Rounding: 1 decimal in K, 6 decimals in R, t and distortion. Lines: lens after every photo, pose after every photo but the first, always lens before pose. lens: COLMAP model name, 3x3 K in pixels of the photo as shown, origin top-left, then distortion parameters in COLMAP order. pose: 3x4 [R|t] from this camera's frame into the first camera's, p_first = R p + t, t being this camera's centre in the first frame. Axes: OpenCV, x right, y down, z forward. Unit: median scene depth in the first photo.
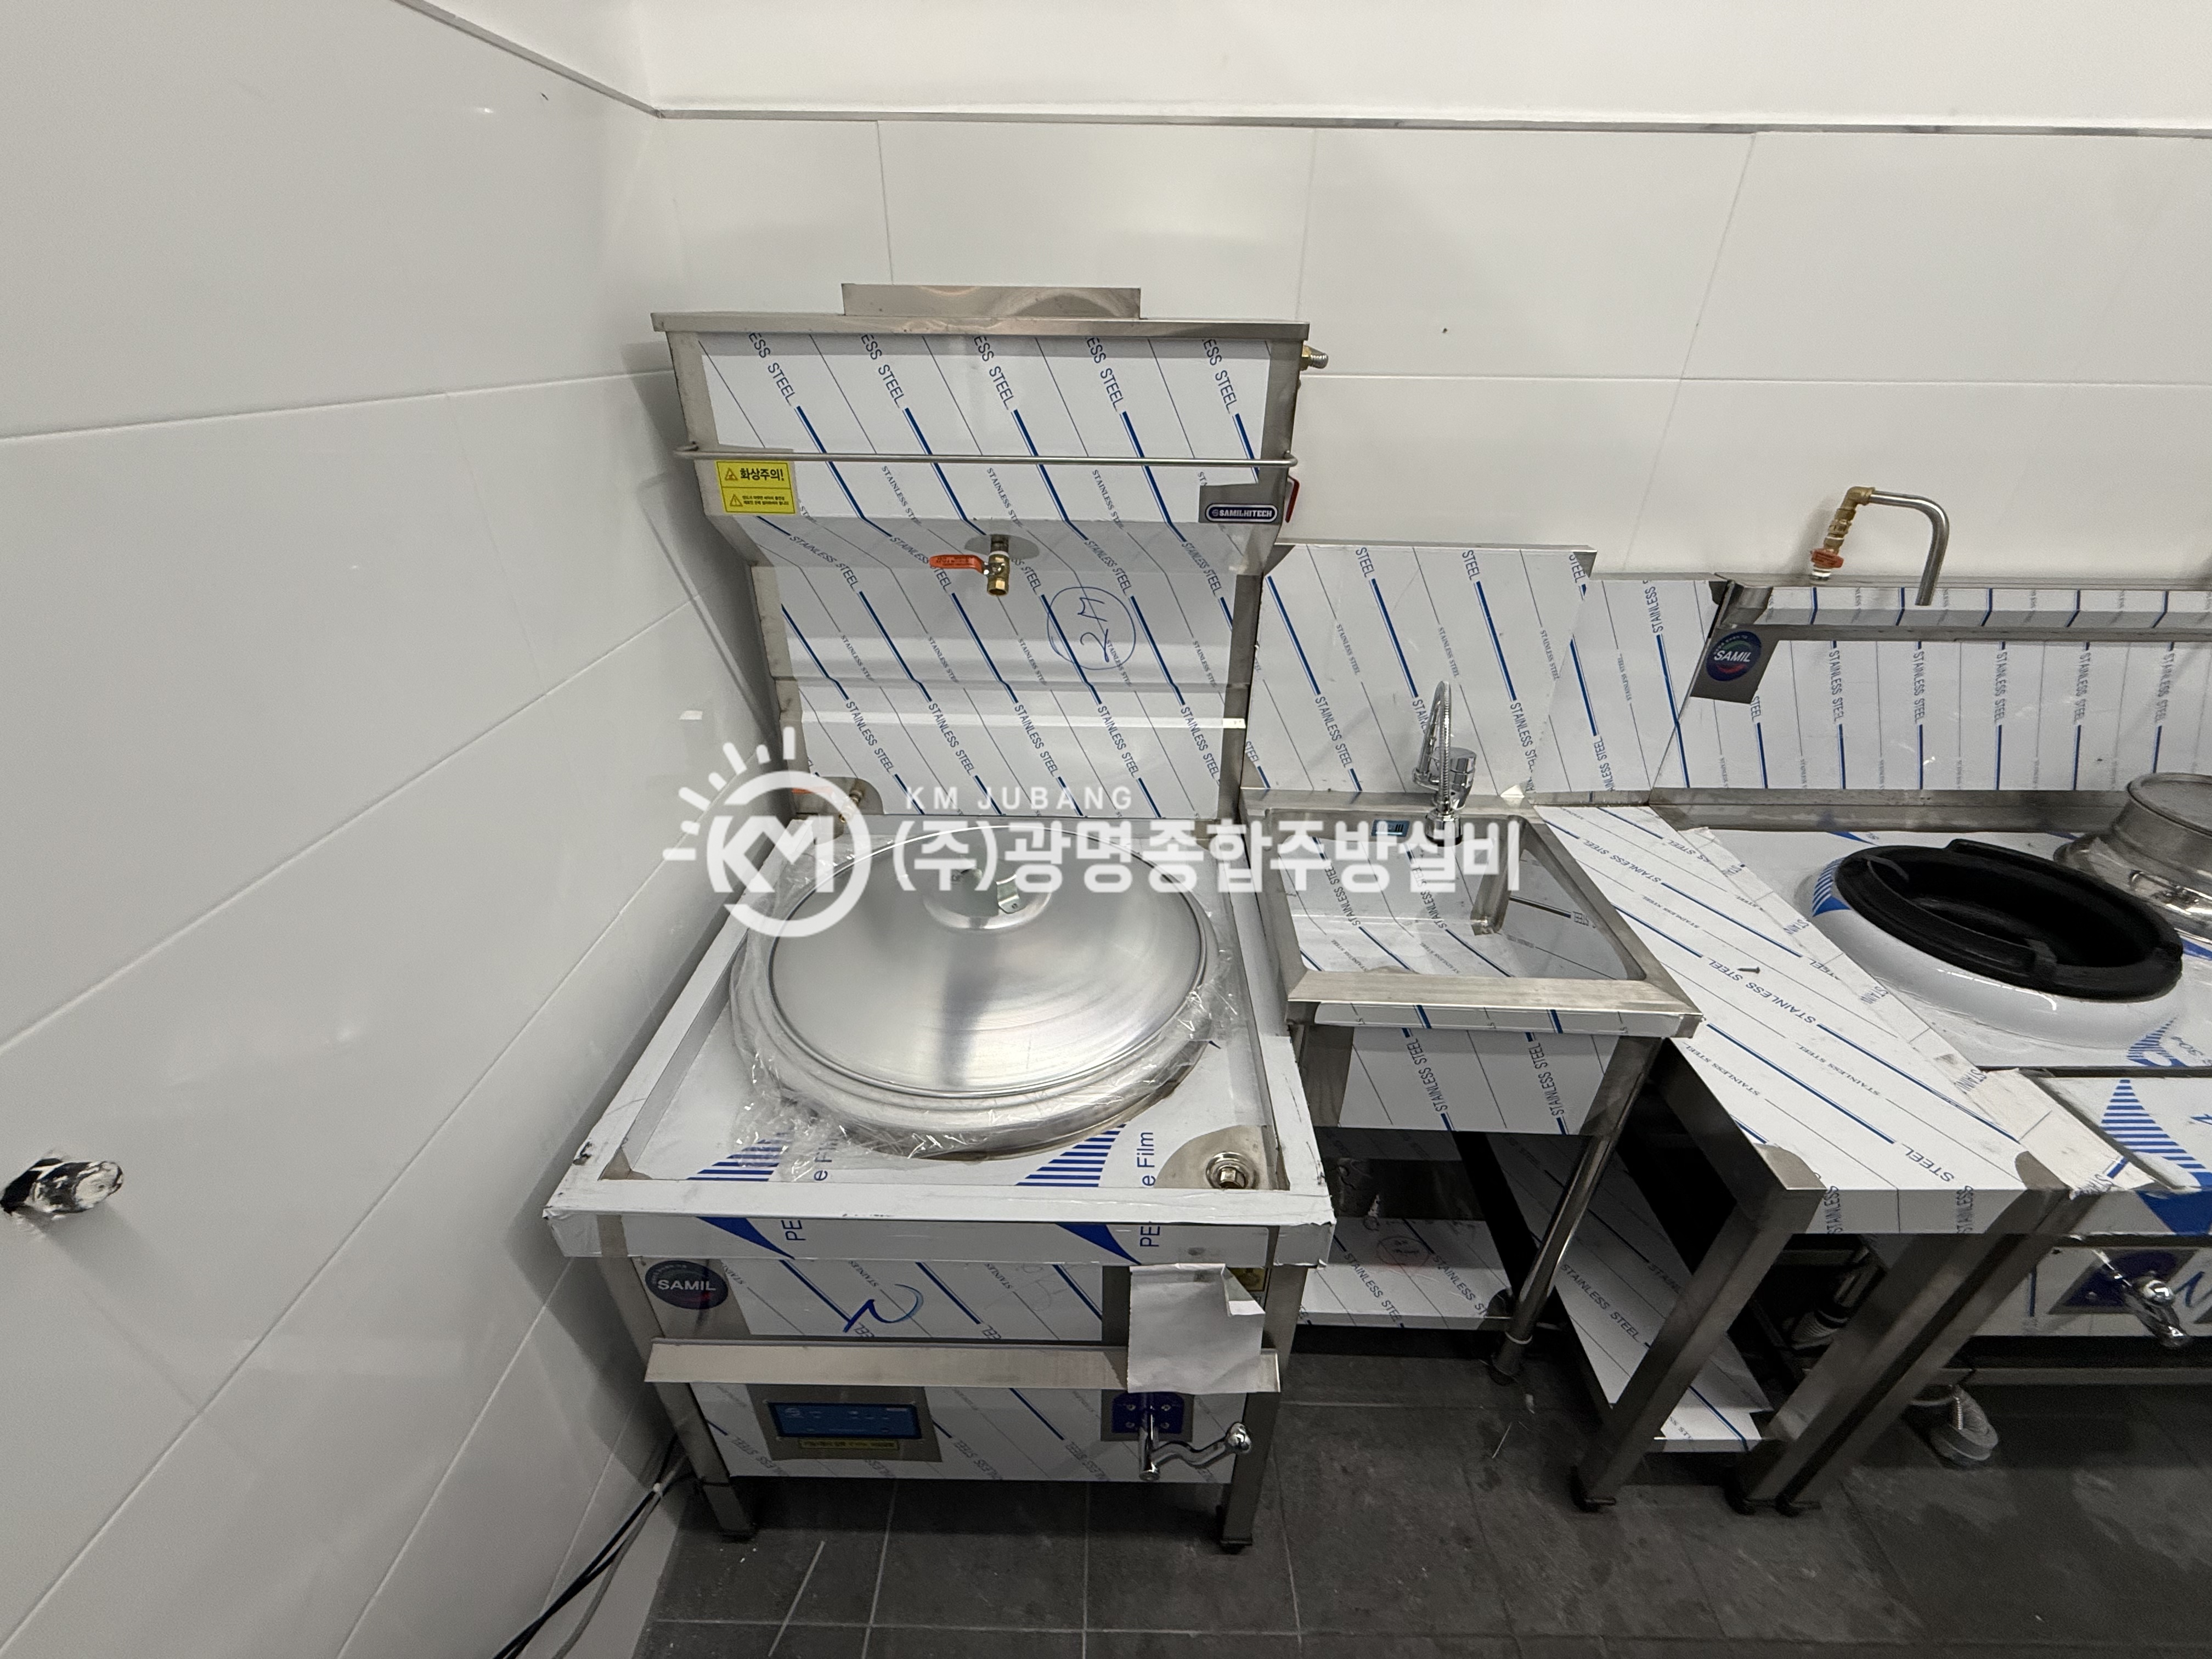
lens RADIAL K [[875.4, 0, 1101.9], [0, 875.4, 836.0], [0, 0, 1]] dist [-0.003890, 0.001448]
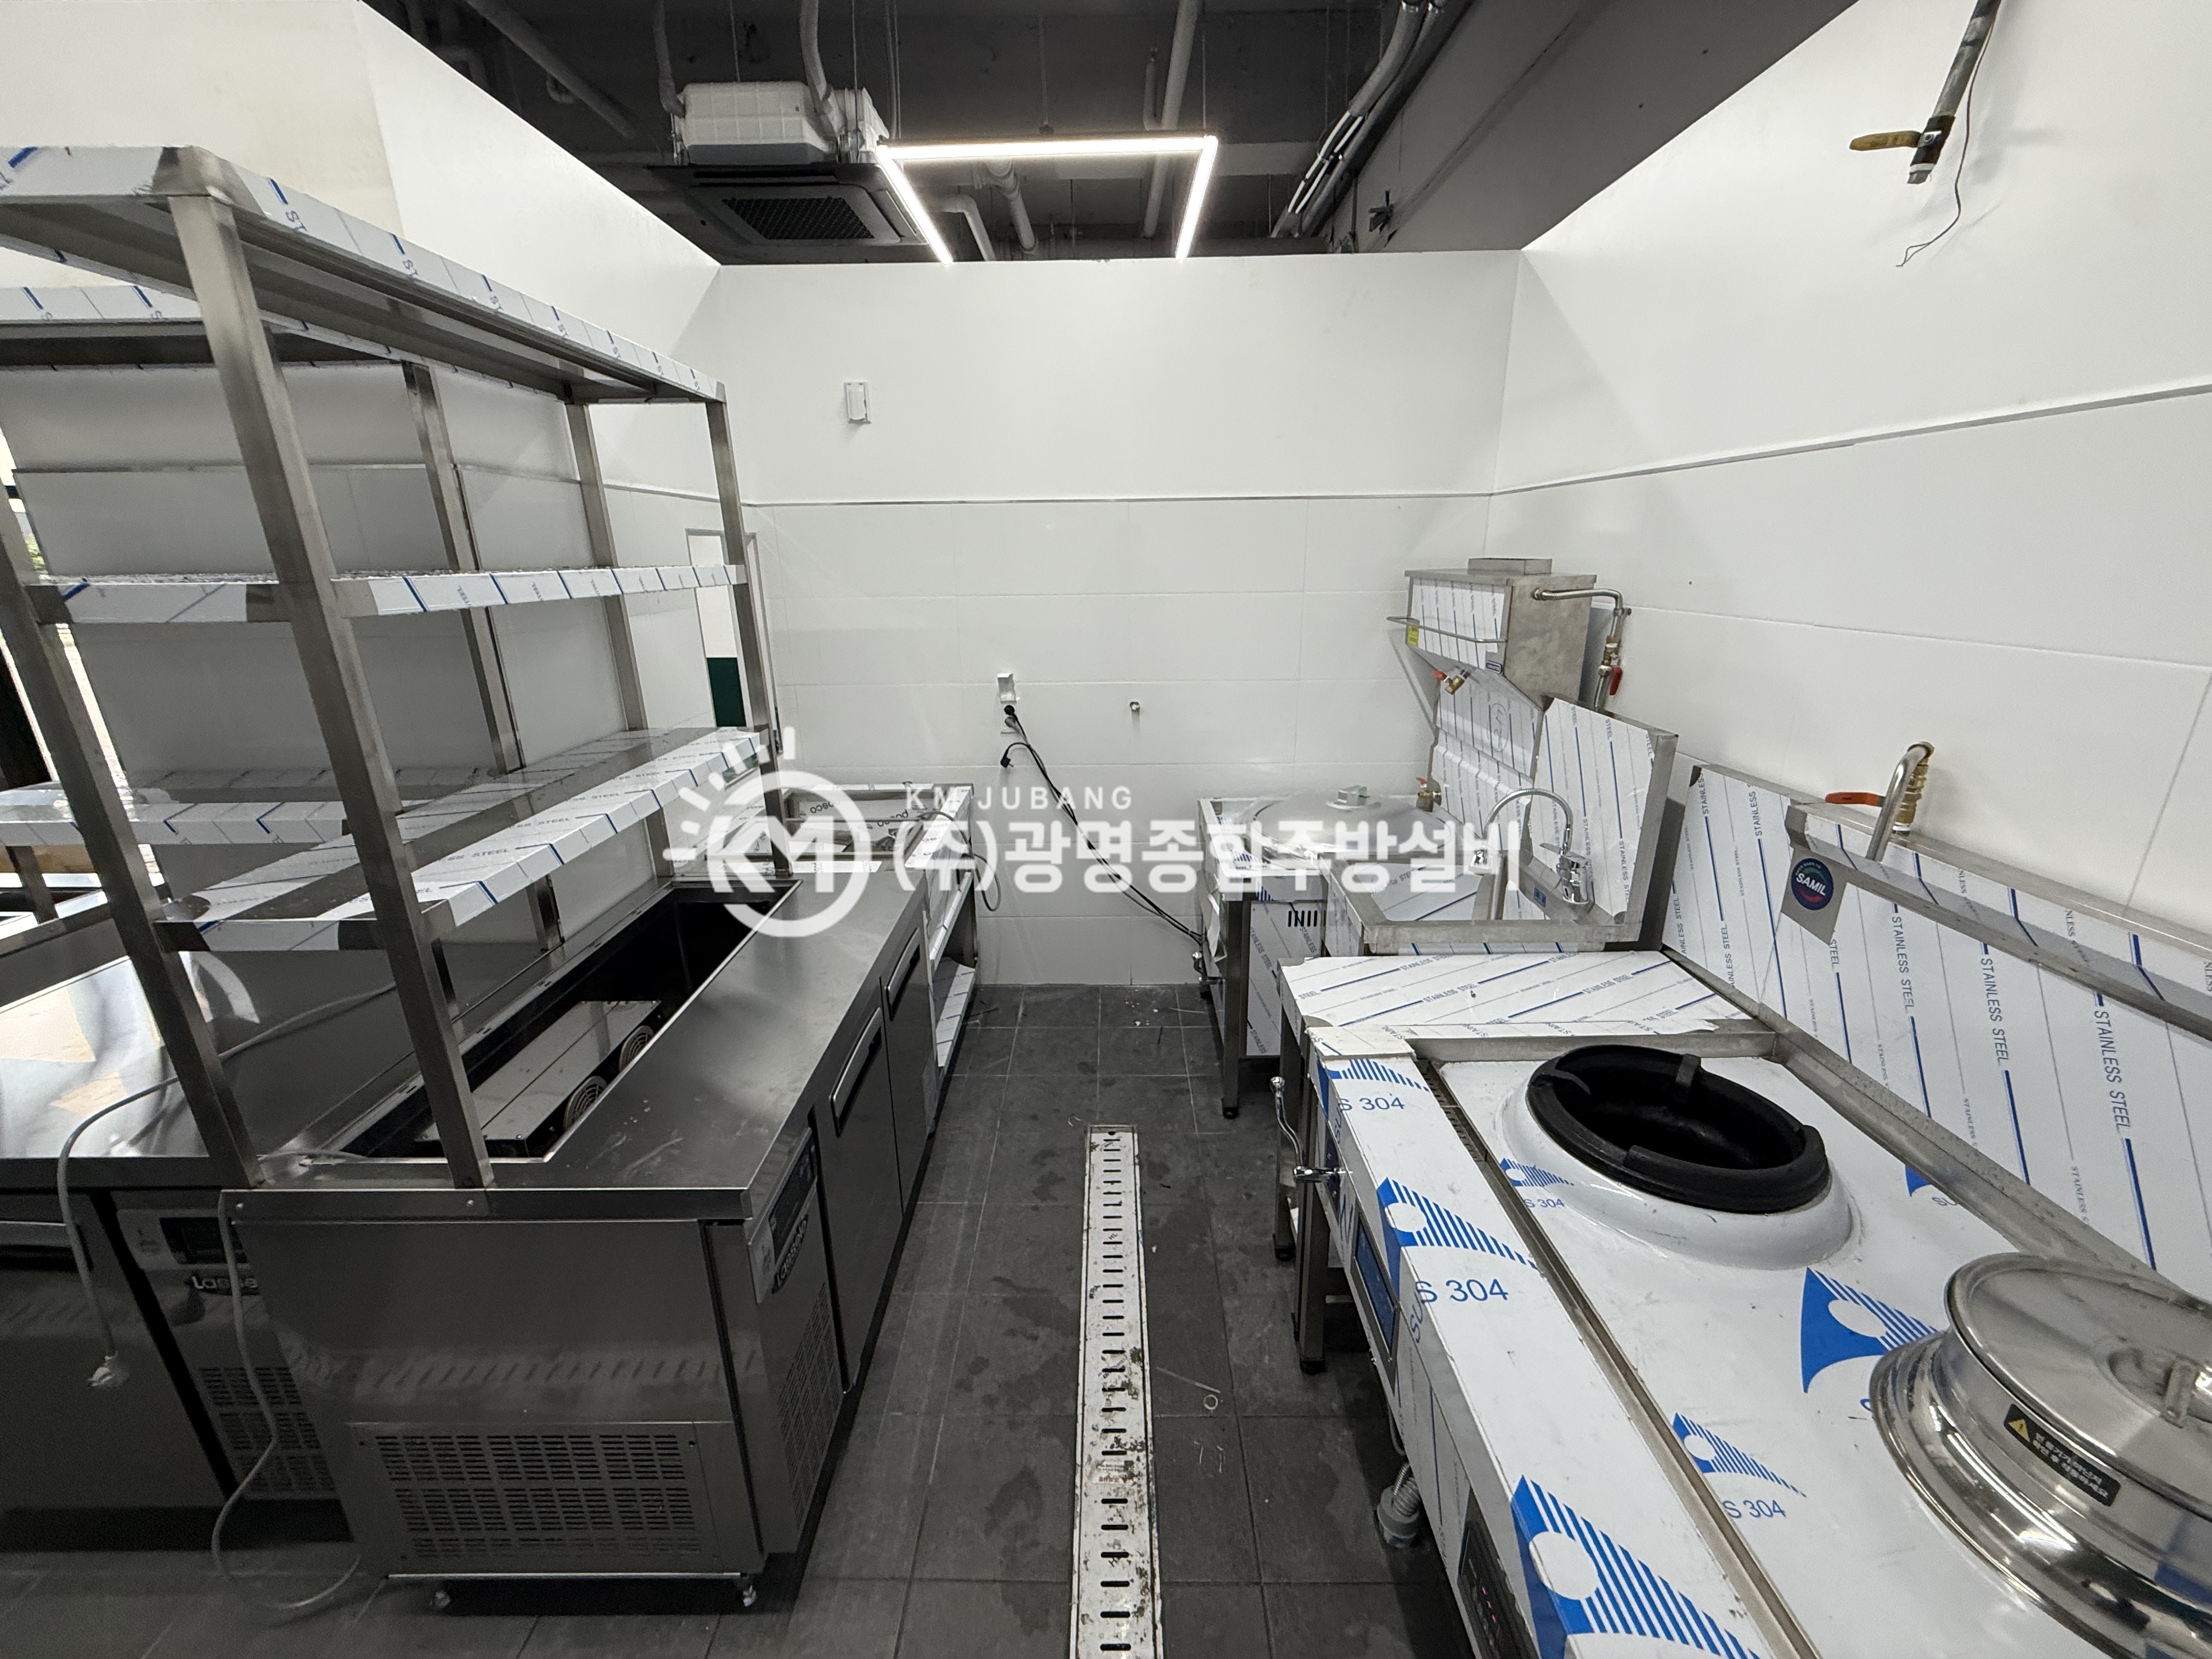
lens RADIAL K [[875.4, 0, 1106.1], [0, 875.4, 834.7], [0, 0, 1]] dist [-0.003890, 0.001448]
pose [[0.001542, 0.297925, -0.954588, 1.663083], [-0.494471, 0.829950, 0.258227, -0.110770], [0.869193, 0.471618, 0.148595, 0.119907]]
